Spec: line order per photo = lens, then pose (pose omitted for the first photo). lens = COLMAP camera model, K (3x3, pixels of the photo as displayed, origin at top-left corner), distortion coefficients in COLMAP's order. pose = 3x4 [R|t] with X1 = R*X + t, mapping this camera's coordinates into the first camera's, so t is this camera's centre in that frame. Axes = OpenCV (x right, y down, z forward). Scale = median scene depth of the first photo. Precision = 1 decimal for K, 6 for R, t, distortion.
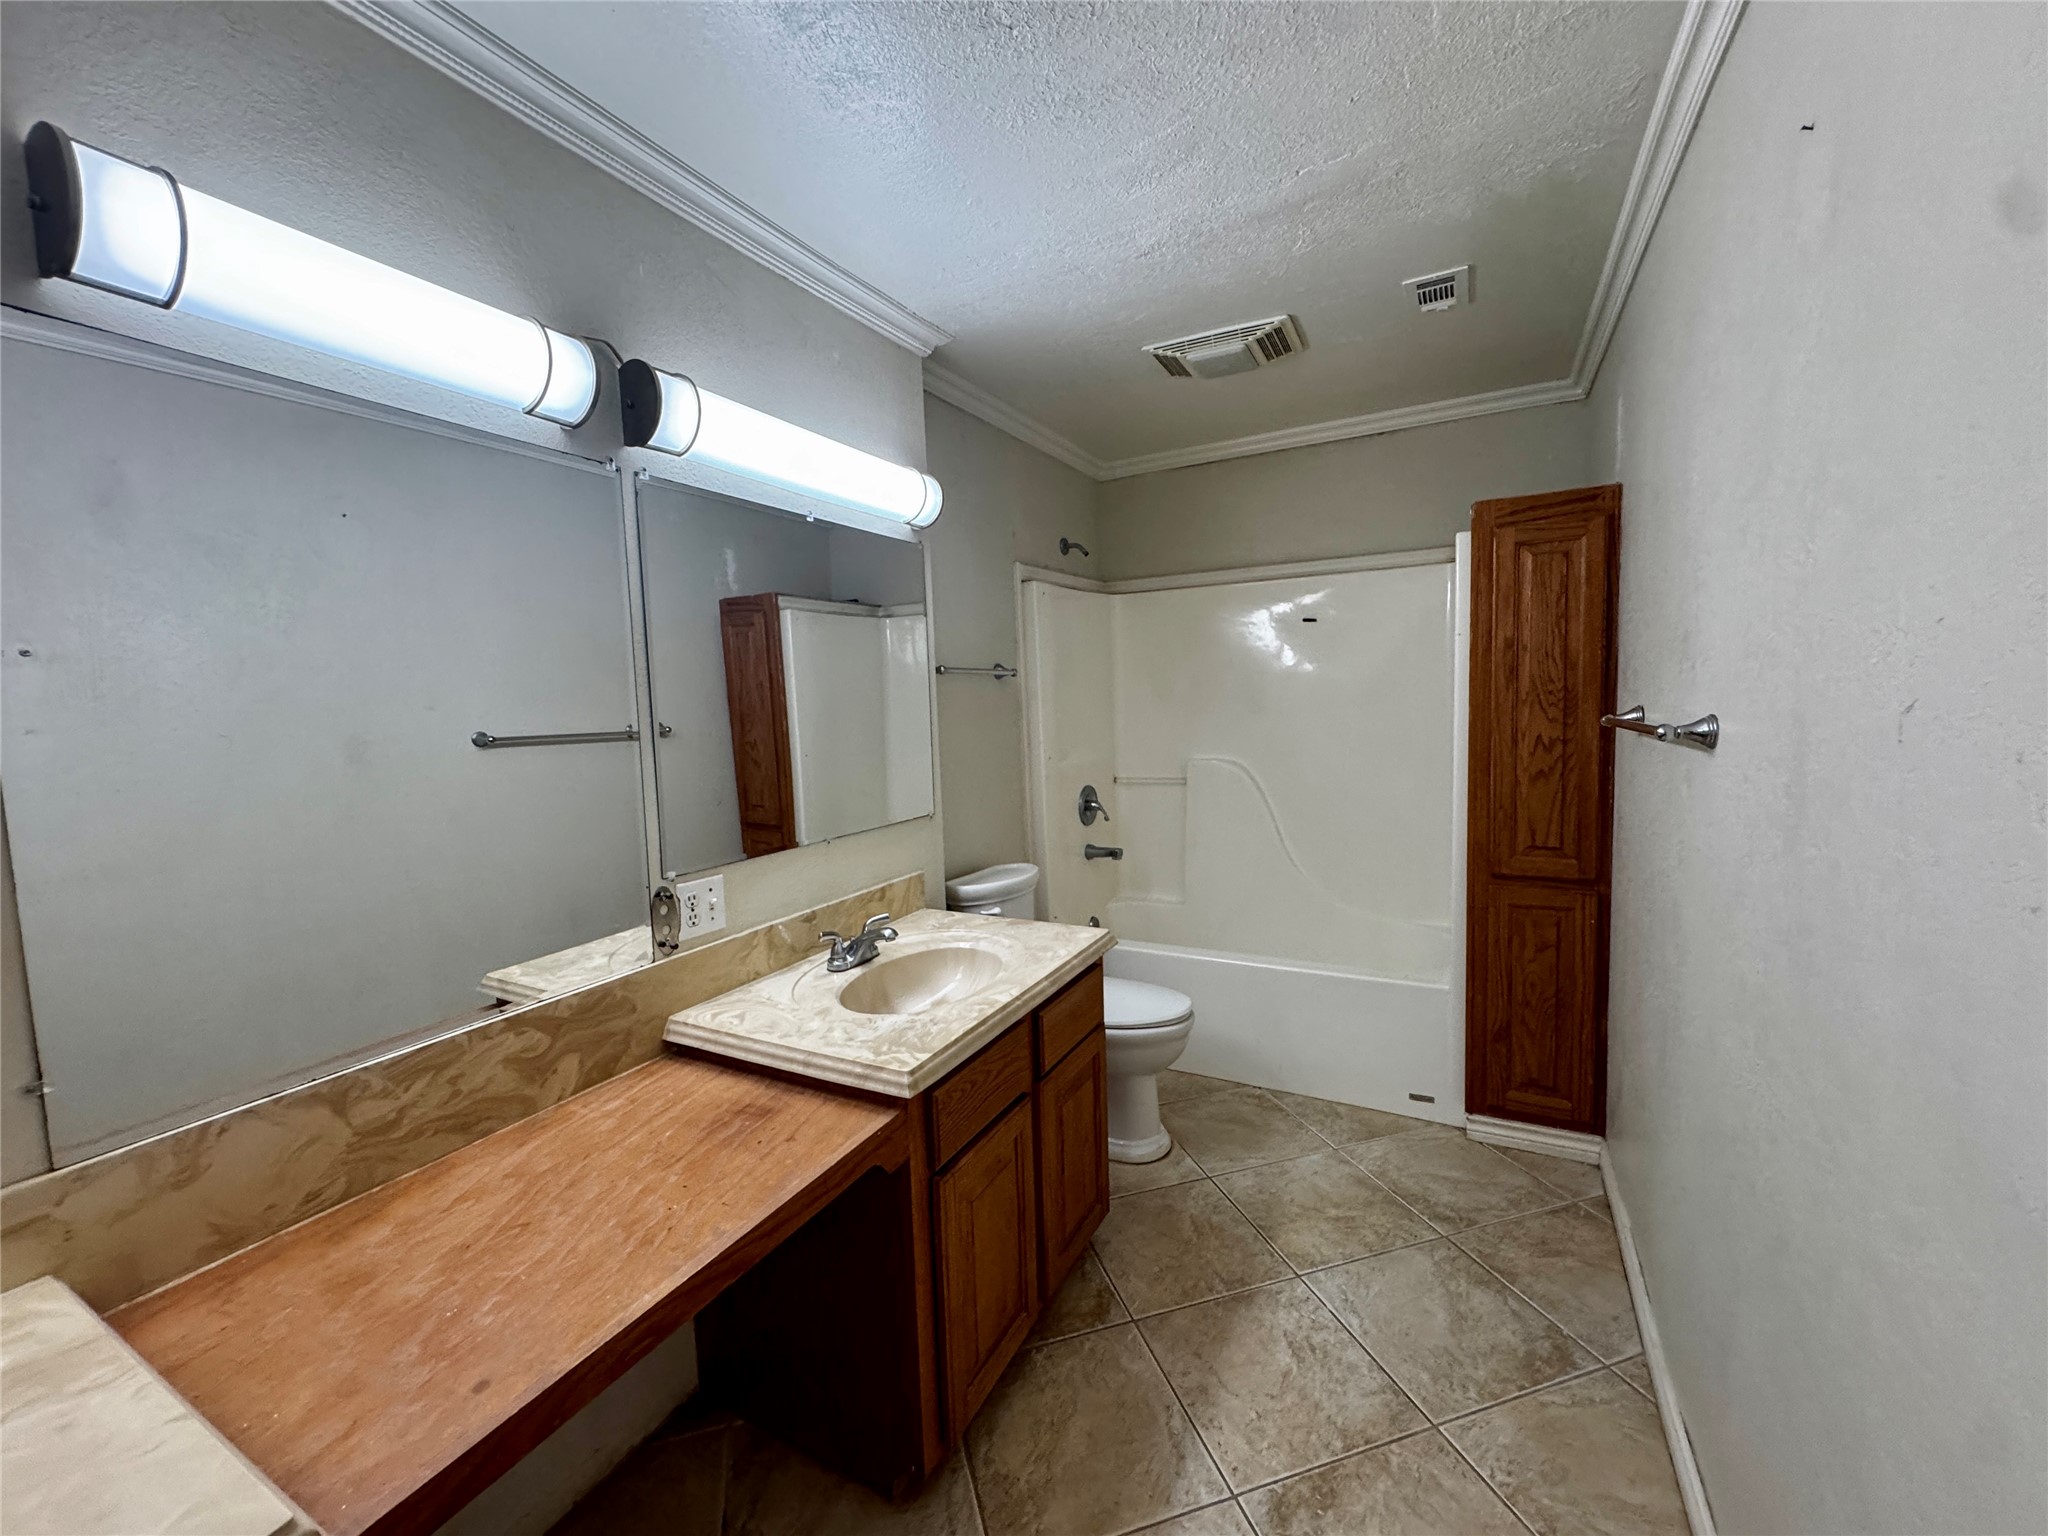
lens RADIAL K [[818.5, 0, 1024.7], [0, 818.5, 772.6], [0, 0, 1]] dist [-0.001791, 0.000253]
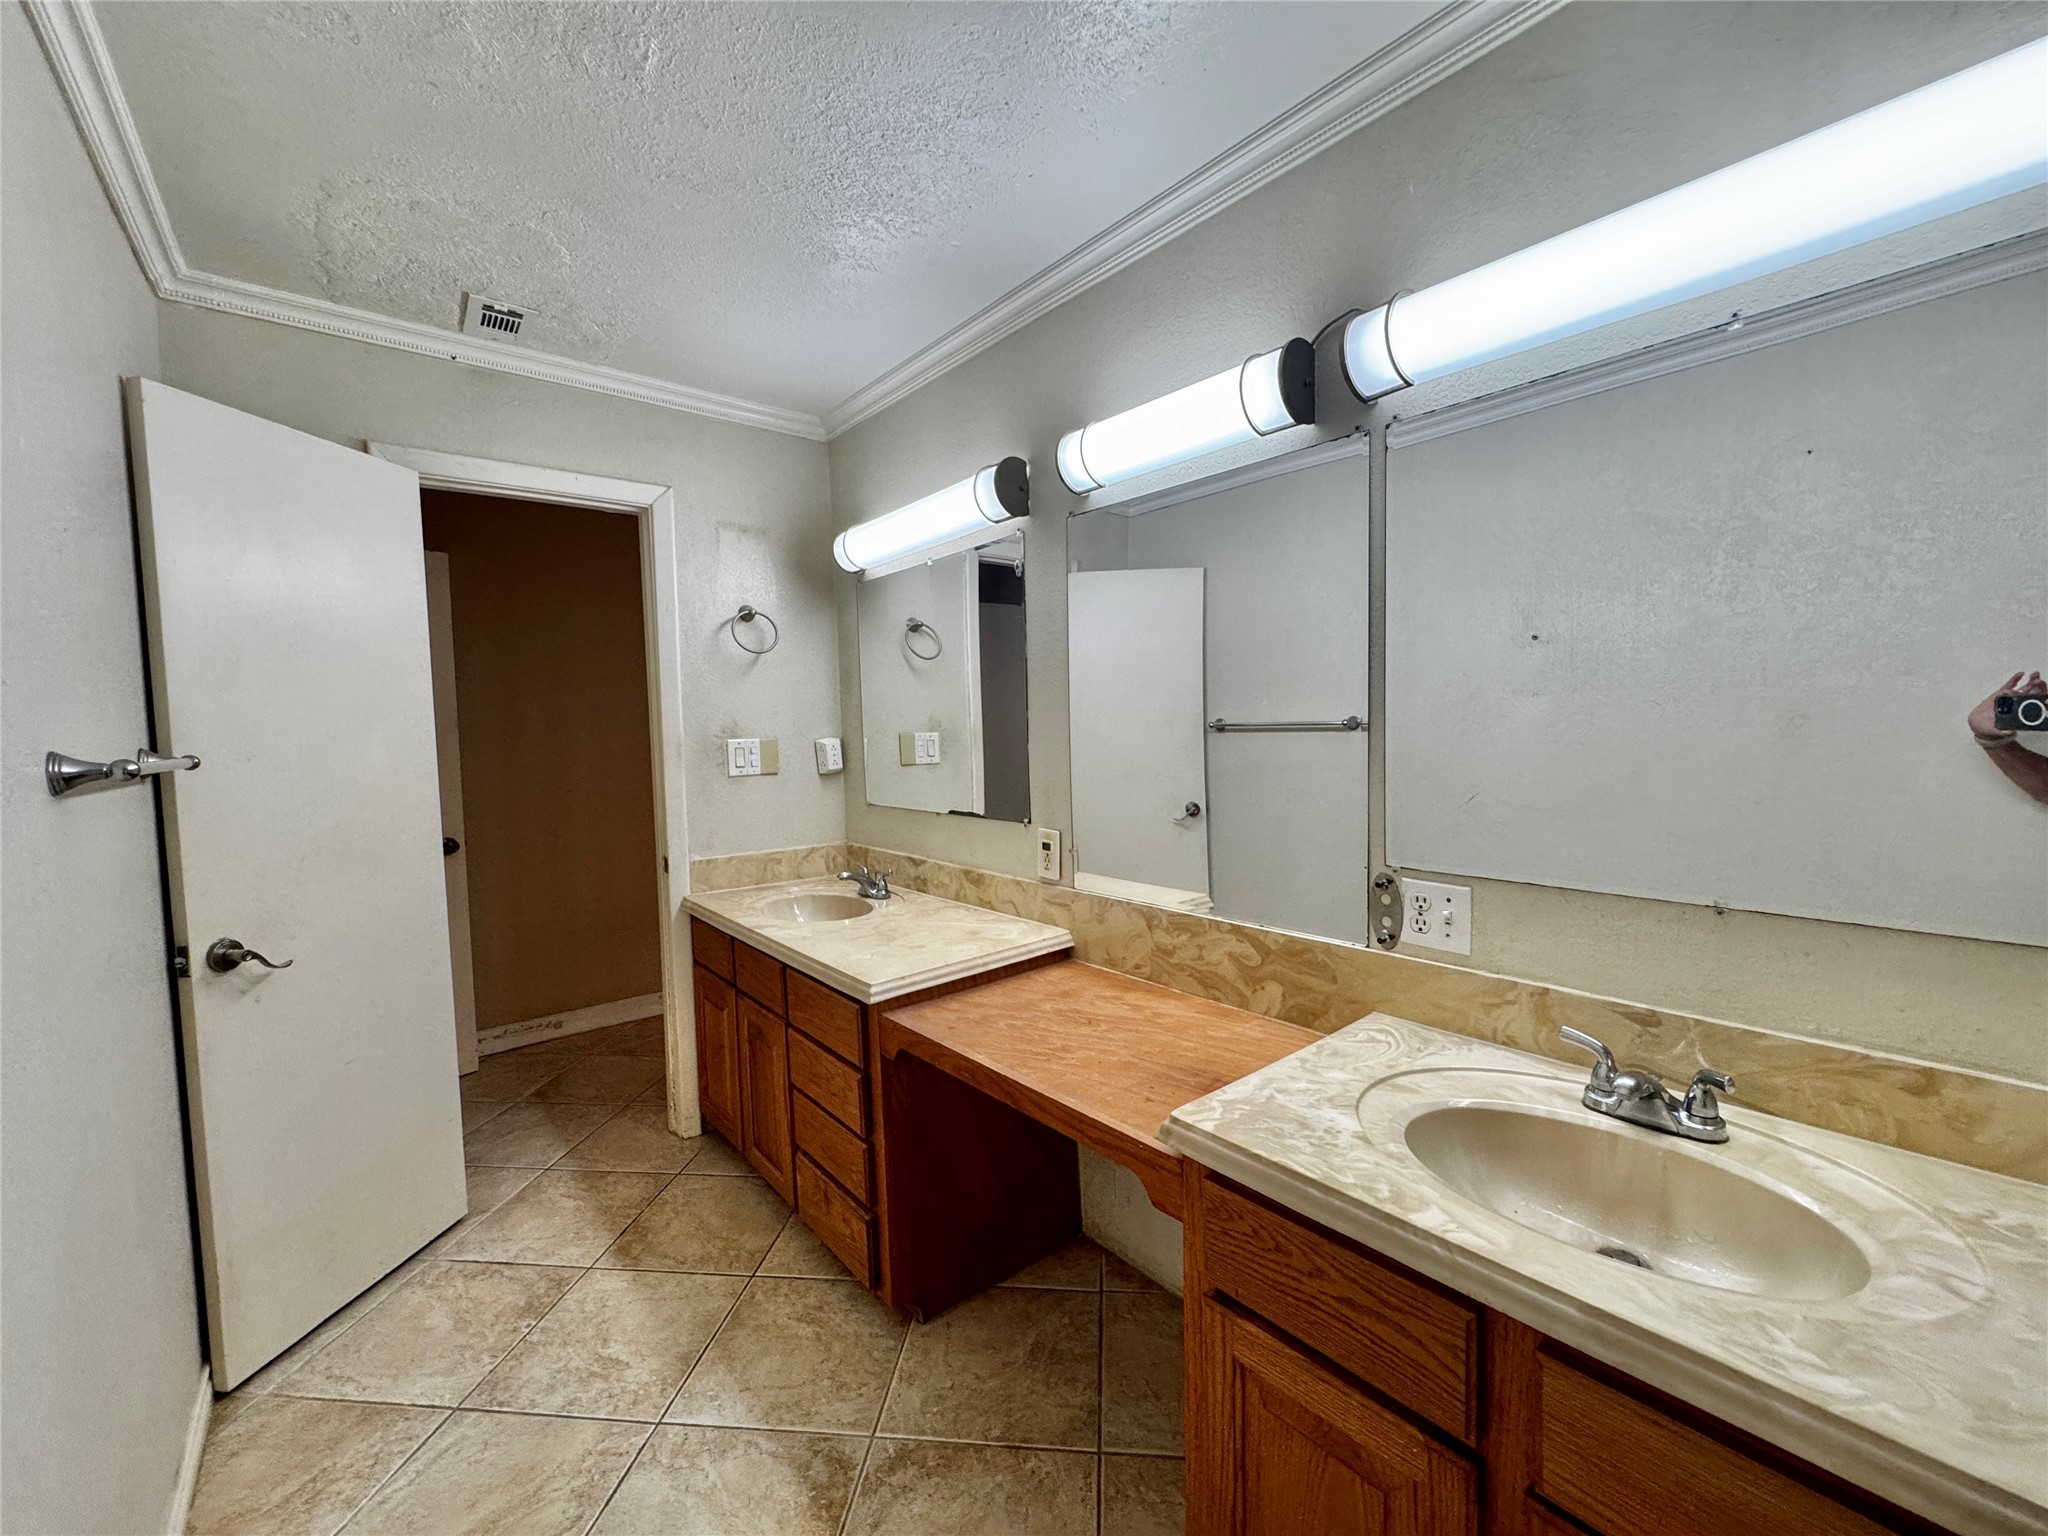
lens RADIAL K [[818.5, 0, 1016.0], [0, 818.5, 767.0], [0, 0, 1]] dist [-0.001791, 0.000253]
pose [[-0.380328, 0.091370, -0.920327, 0.460491], [-0.046742, 0.991937, 0.117796, -0.057293], [0.923670, 0.087819, -0.372990, 0.788739]]
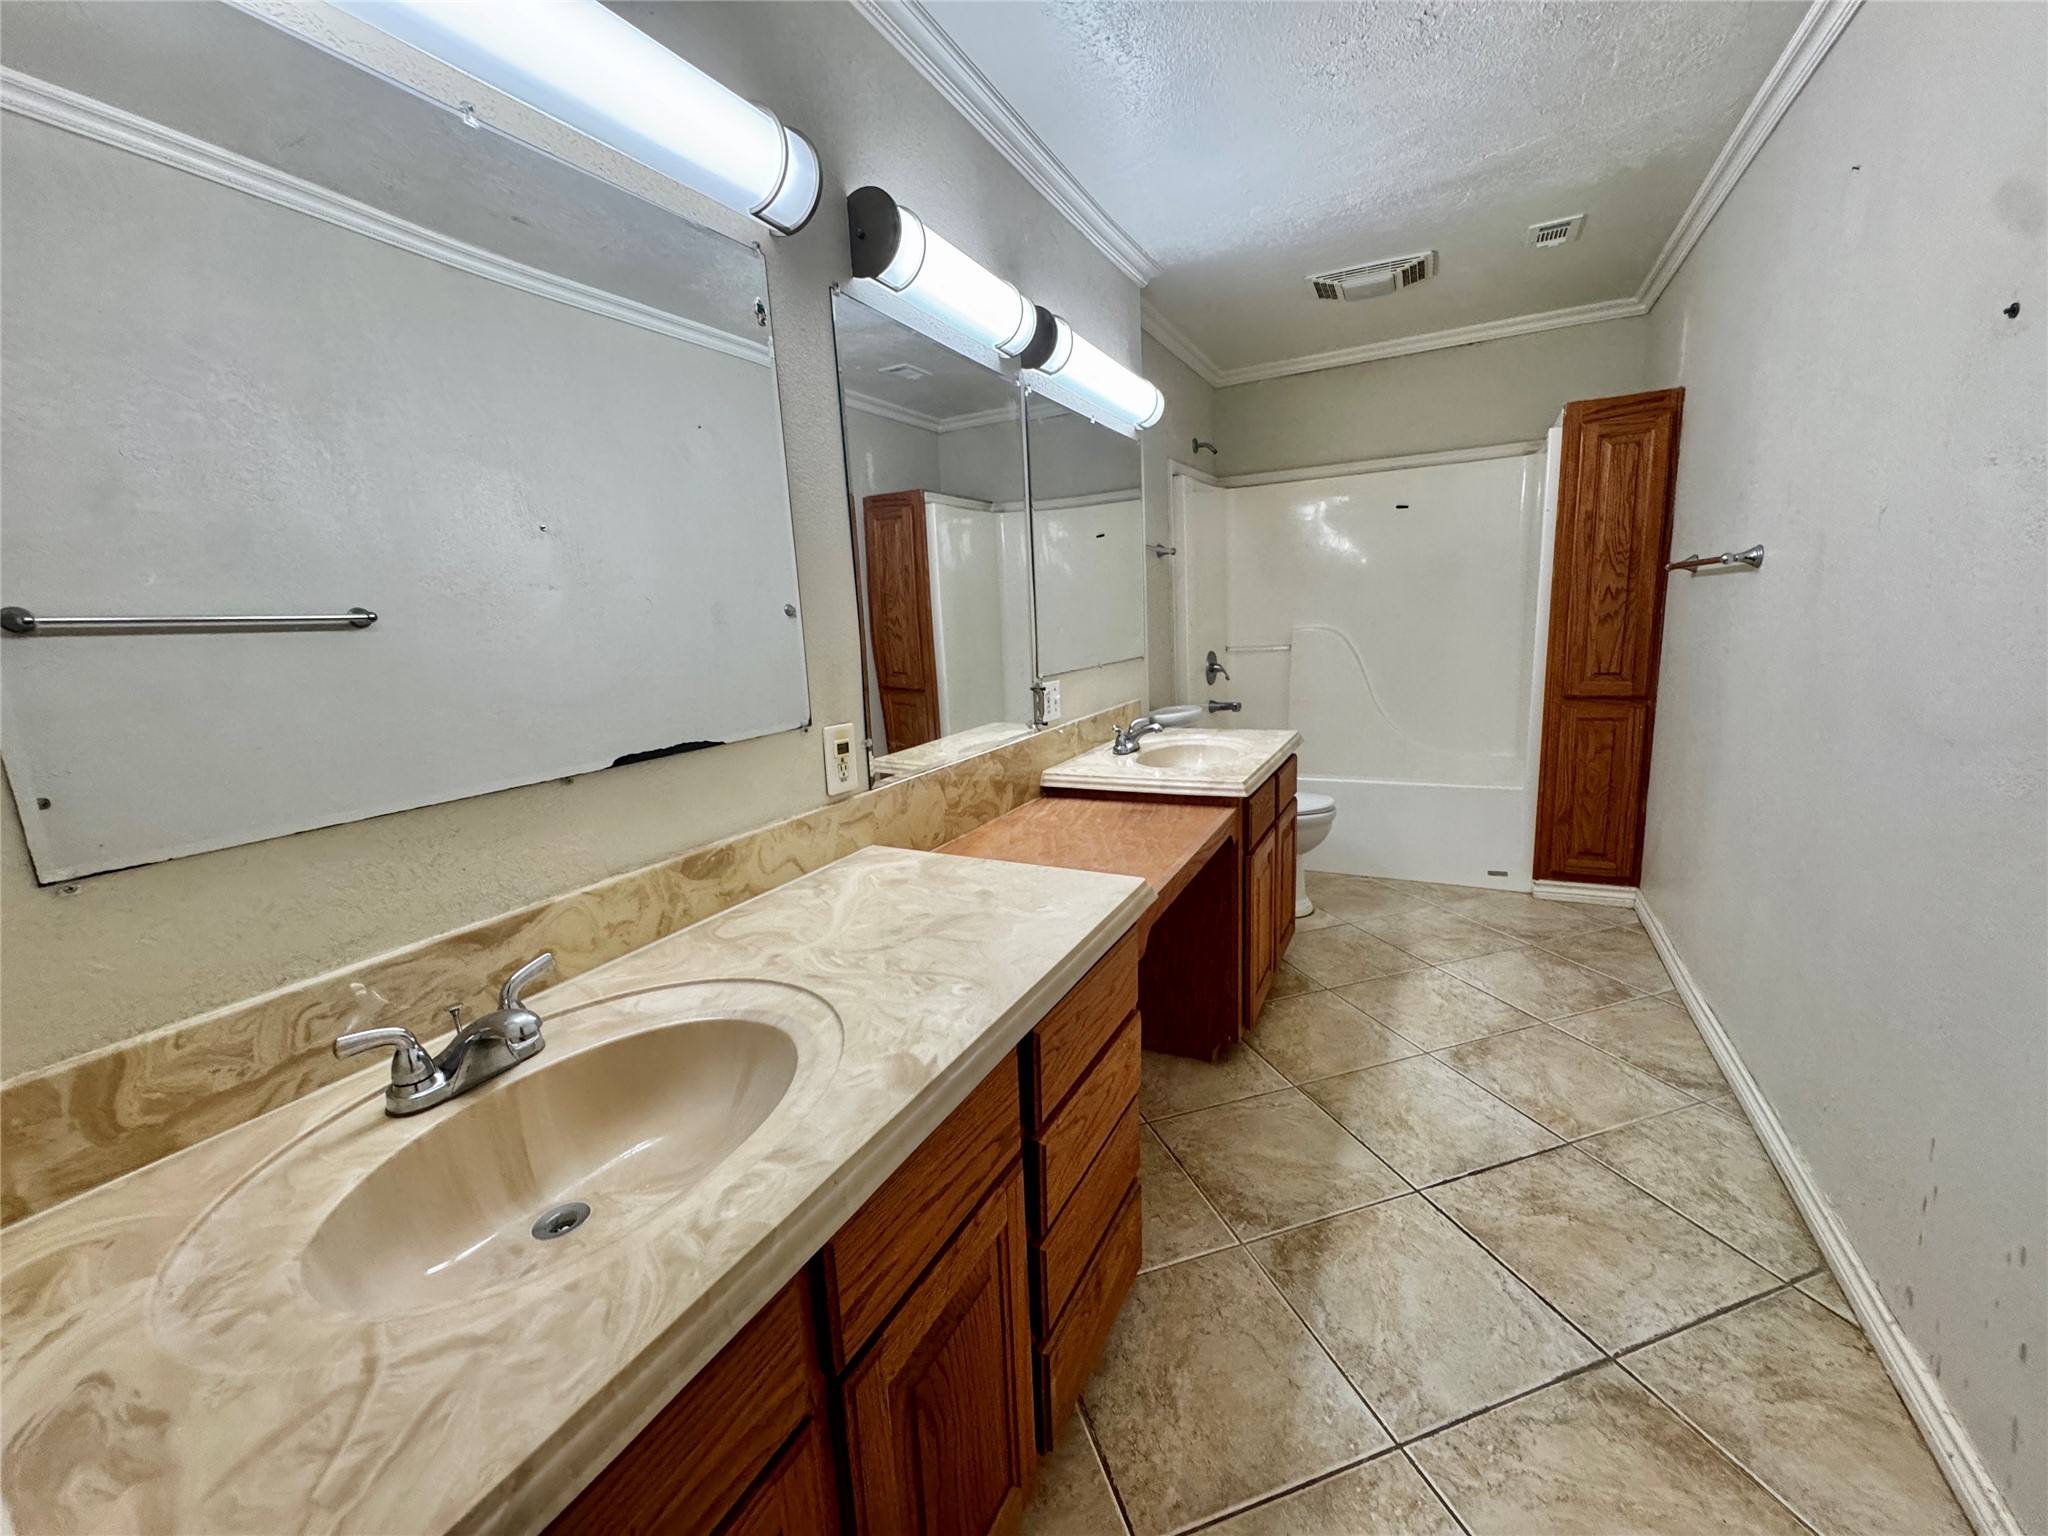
lens RADIAL K [[818.5, 0, 1026.1], [0, 818.5, 770.0], [0, 0, 1]] dist [-0.001791, 0.000253]
pose [[0.999699, -0.017632, 0.017080, -0.407996], [0.015847, 0.994908, 0.099529, 0.123948], [-0.018748, -0.099228, 0.994888, -0.389845]]
